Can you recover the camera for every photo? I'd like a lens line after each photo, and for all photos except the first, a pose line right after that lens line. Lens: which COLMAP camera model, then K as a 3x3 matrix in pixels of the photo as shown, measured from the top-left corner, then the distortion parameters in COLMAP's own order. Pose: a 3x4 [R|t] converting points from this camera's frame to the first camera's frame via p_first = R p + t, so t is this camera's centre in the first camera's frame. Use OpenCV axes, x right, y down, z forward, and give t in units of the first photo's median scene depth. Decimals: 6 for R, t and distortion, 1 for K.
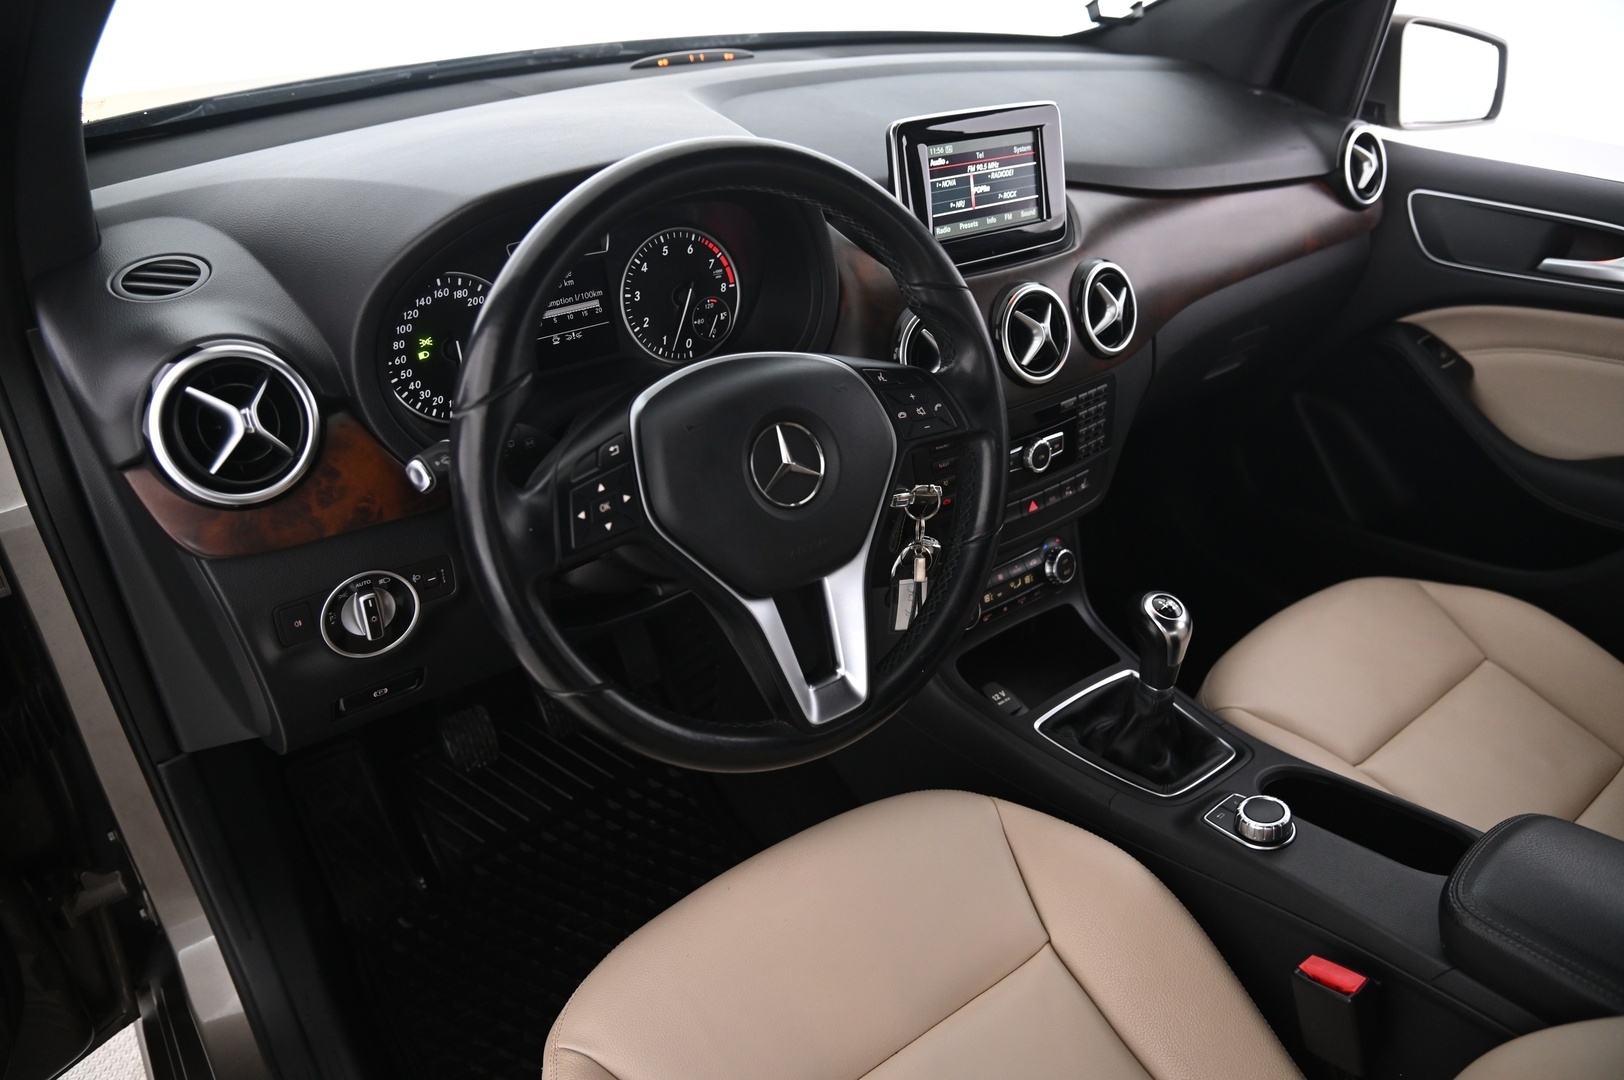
lens RADIAL K [[1097.4, 0, 812.0], [0, 1097.4, 540.0], [0, 0, 1]] dist [-0.129686, 0.070885]
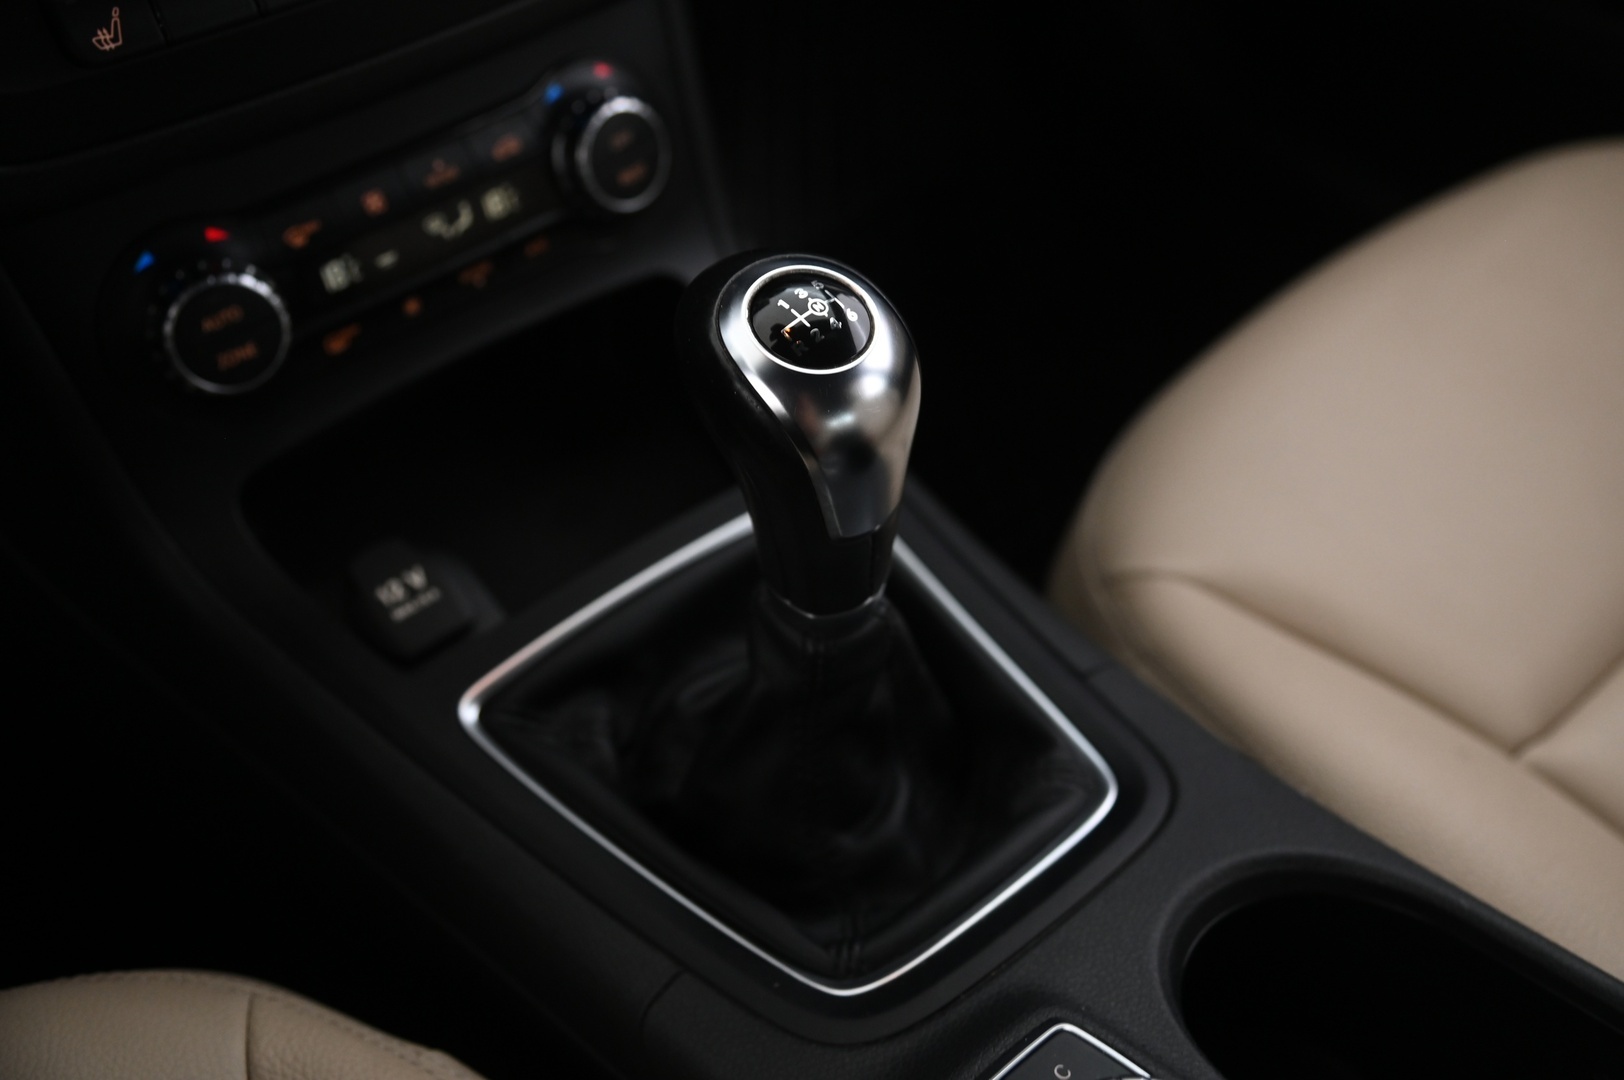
lens RADIAL K [[1694.7, 0, 812.0], [0, 1694.7, 540.0], [0, 0, 1]] dist [-0.002948, 0.152919]
pose [[0.996850, -0.050727, 0.060974, 0.304223], [0.033648, 0.966603, 0.254059, 0.010713], [-0.071825, -0.251207, 0.965265, 0.608840]]
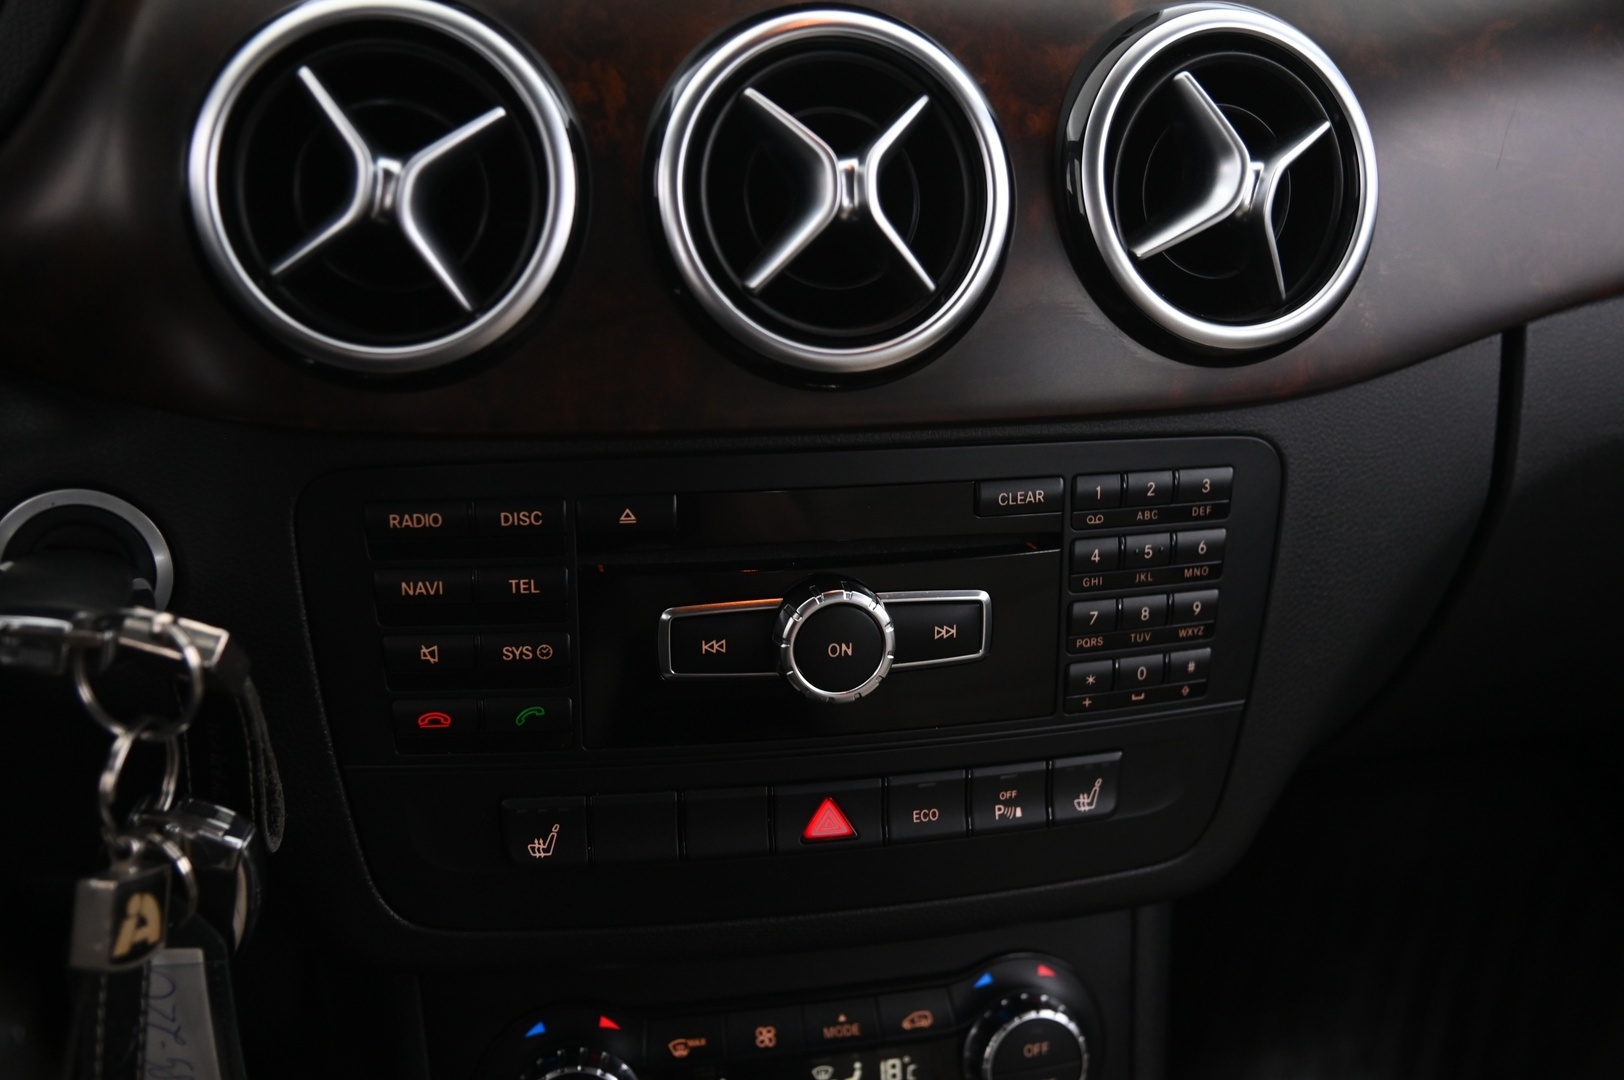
lens RADIAL K [[1694.7, 0, 812.0], [0, 1694.7, 540.0], [0, 0, 1]] dist [-0.002948, 0.152919]
pose [[0.910012, 0.183169, -0.371924, 0.391032], [-0.240287, 0.964088, -0.113123, -0.056908], [0.337847, 0.192312, 0.921344, 0.643138]]
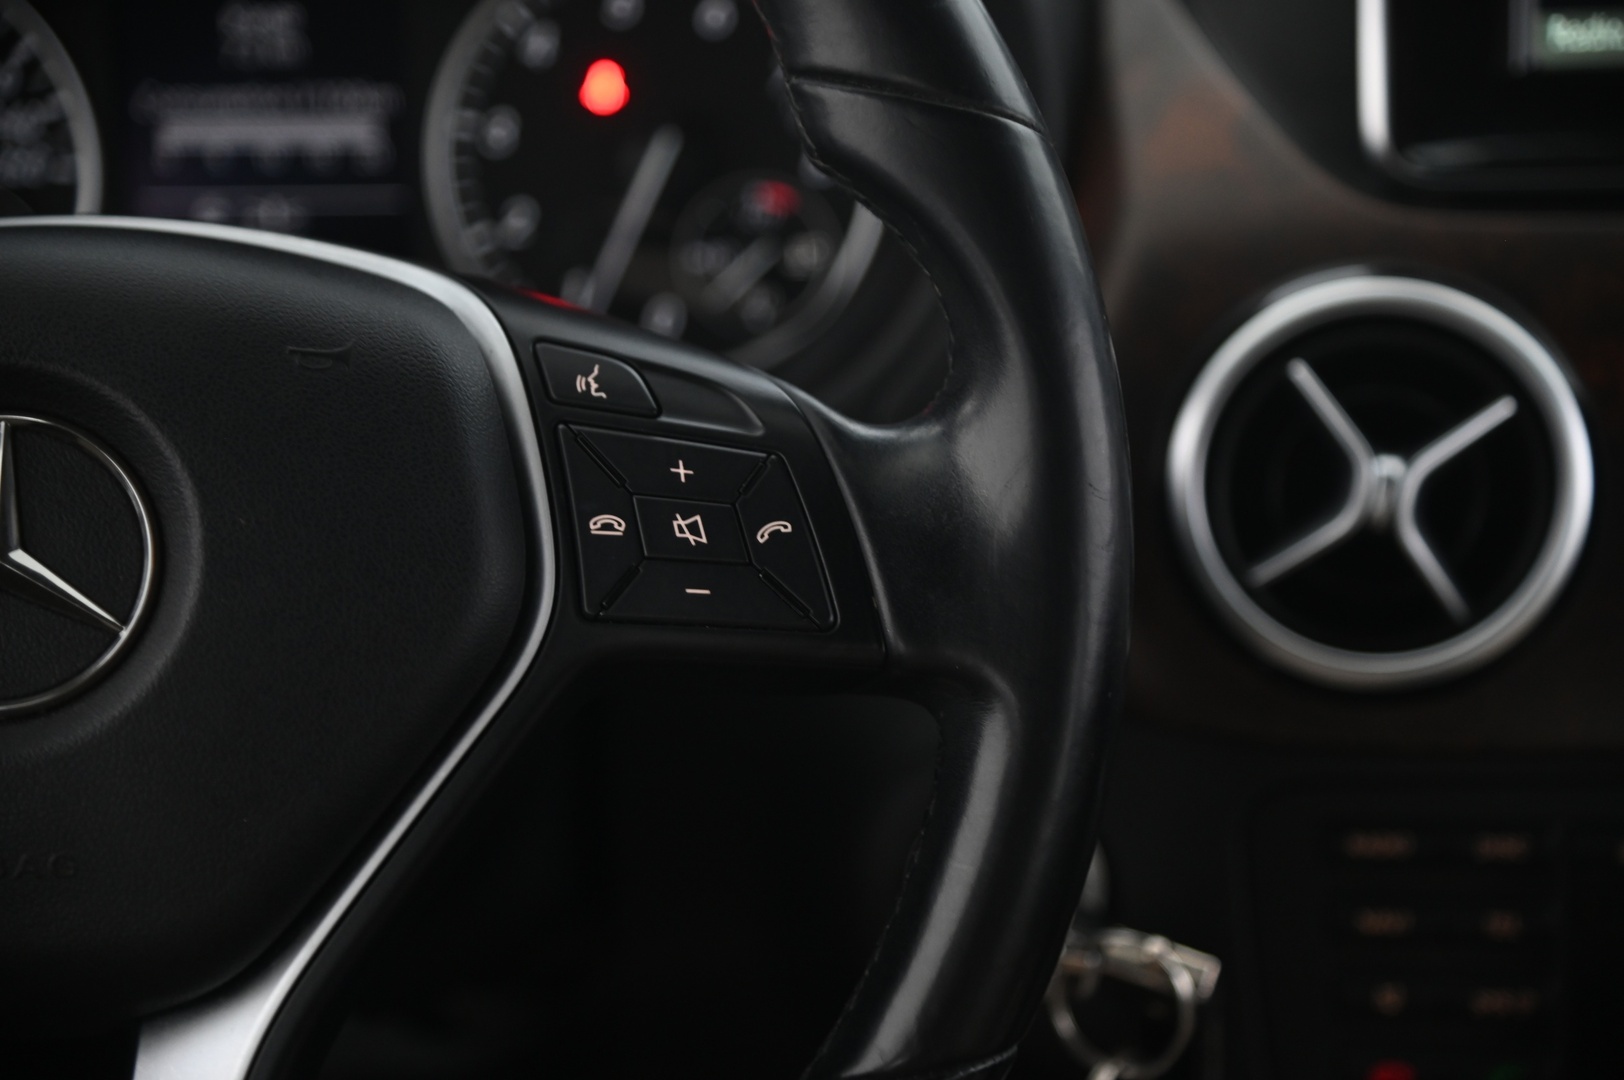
lens RADIAL K [[3375.9, 0, 812.0], [0, 3375.9, 540.0], [0, 0, 1]] dist [0.307193, -0.043664]
pose [[0.804641, 0.167677, -0.569594, 0.466122], [-0.286118, 0.950071, -0.124503, -0.016852], [0.520279, 0.263151, 0.812442, 0.273743]]
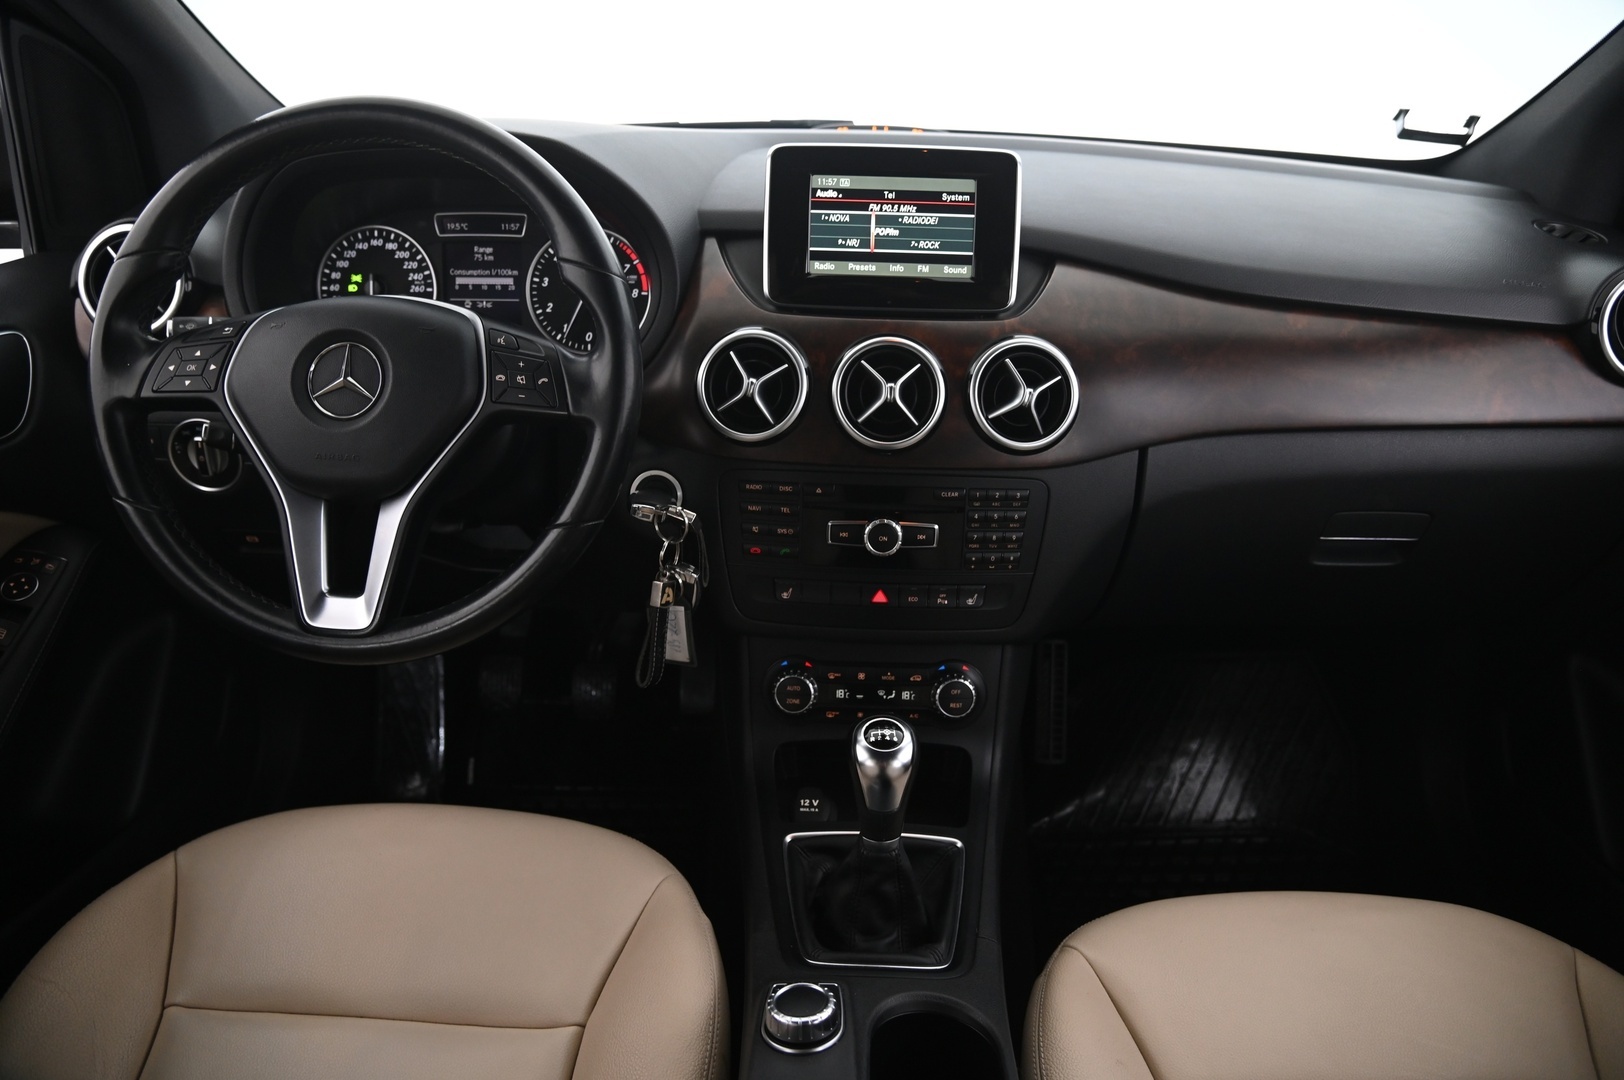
lens RADIAL K [[1097.4, 0, 812.0], [0, 1097.4, 540.0], [0, 0, 1]] dist [-0.129686, 0.070885]
pose [[0.784372, 0.256930, -0.564578, 0.711992], [-0.336908, 0.940688, -0.039977, -0.023392], [0.520821, 0.221568, 0.824411, 0.278380]]
